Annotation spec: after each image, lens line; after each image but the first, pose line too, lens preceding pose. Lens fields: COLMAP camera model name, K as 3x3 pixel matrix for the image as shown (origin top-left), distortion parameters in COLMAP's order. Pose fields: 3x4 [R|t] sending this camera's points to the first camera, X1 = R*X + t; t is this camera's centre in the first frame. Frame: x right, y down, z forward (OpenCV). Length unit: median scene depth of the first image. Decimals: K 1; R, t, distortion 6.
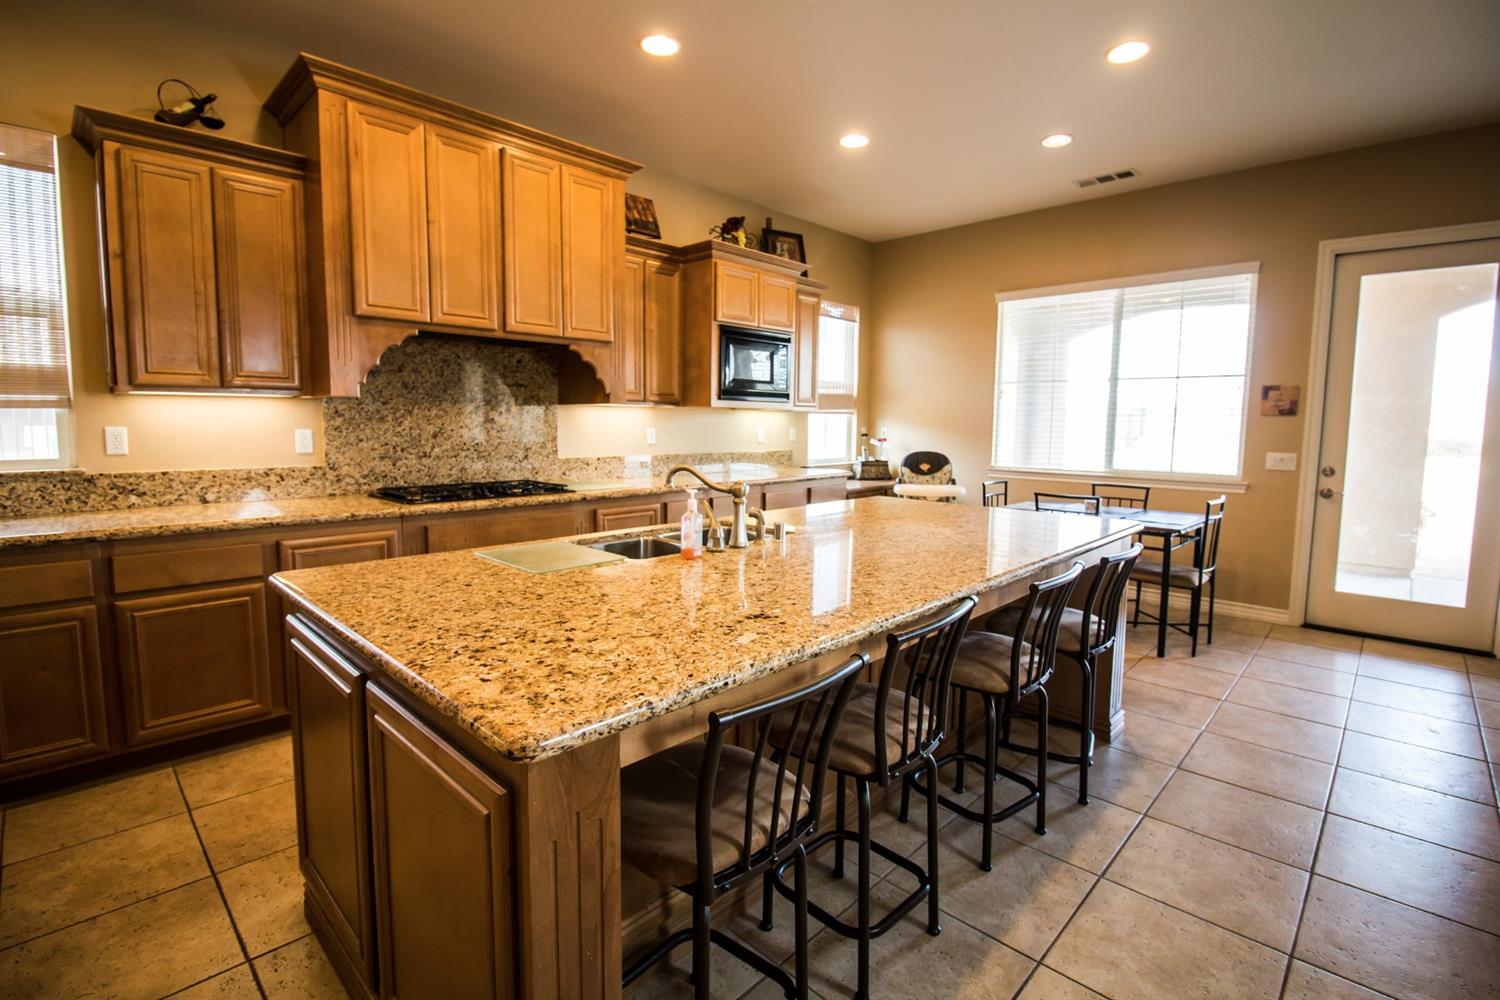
lens RADIAL K [[690.4, 0, 757.3], [0, 690.4, 473.3], [0, 0, 1]] dist [-0.006167, -0.010188]
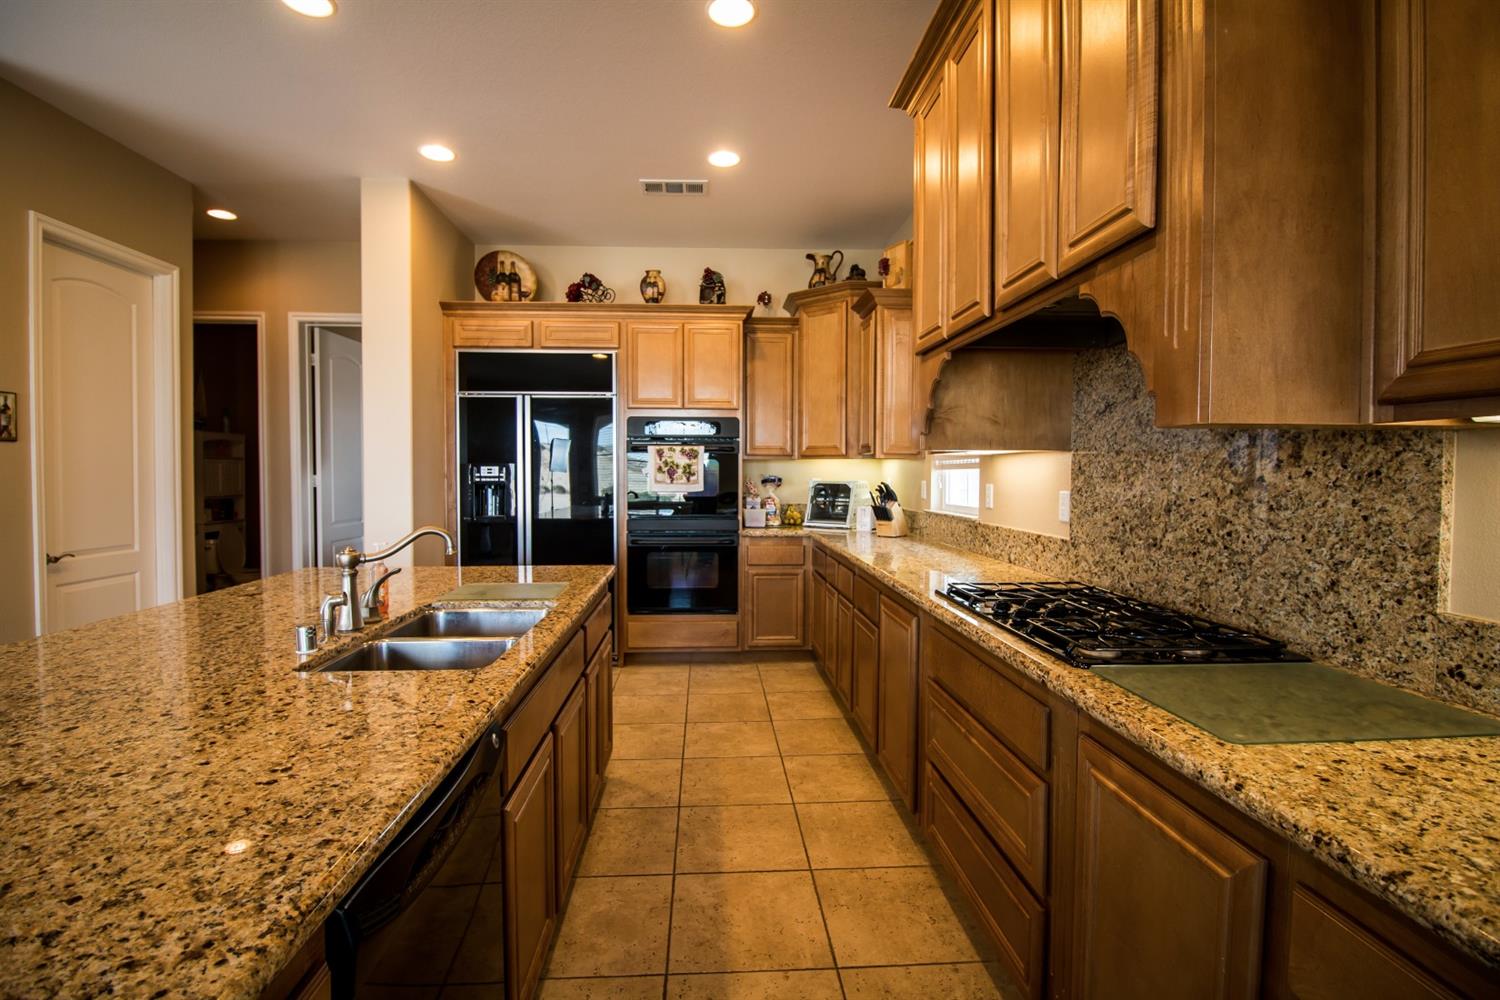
lens RADIAL K [[690.4, 0, 744.1], [0, 690.4, 494.4], [0, 0, 1]] dist [-0.006167, -0.010188]
pose [[-0.685823, 0.015600, -0.727602, 0.142160], [-0.061420, 0.994963, 0.079226, -0.089864], [0.725172, 0.099024, -0.681410, 1.146192]]
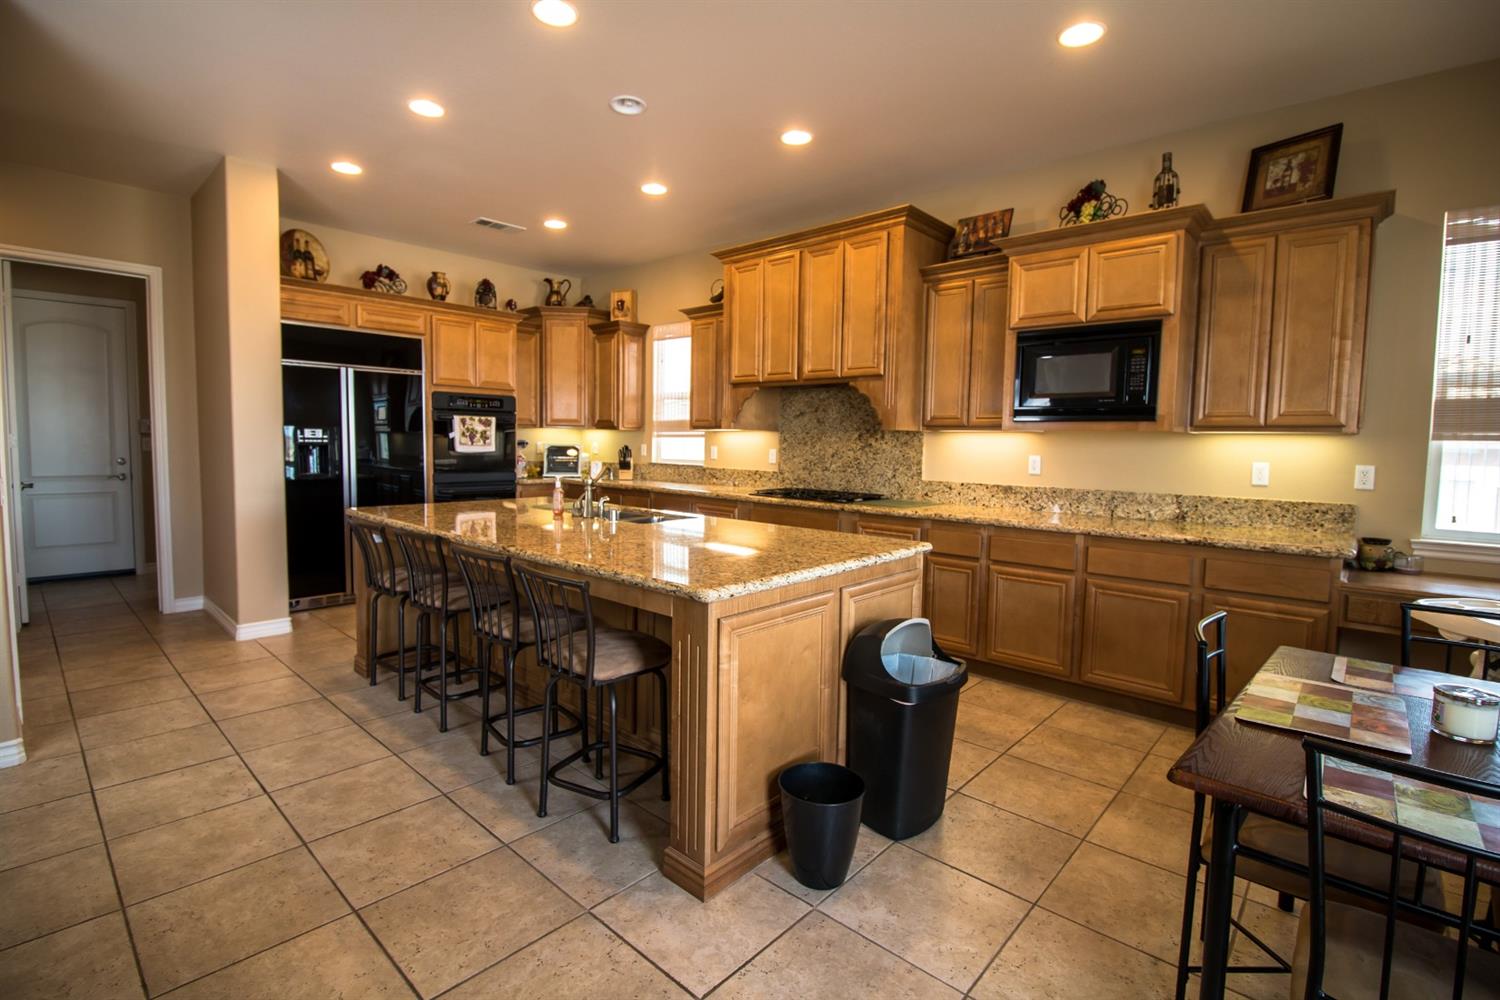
lens RADIAL K [[690.4, 0, 744.3], [0, 690.4, 496.5], [0, 0, 1]] dist [-0.006167, -0.010188]
pose [[0.023128, 0.072856, -0.997074, 0.955559], [-0.091338, 0.993324, 0.070463, -0.055621], [0.995551, 0.089441, 0.029628, 0.803146]]
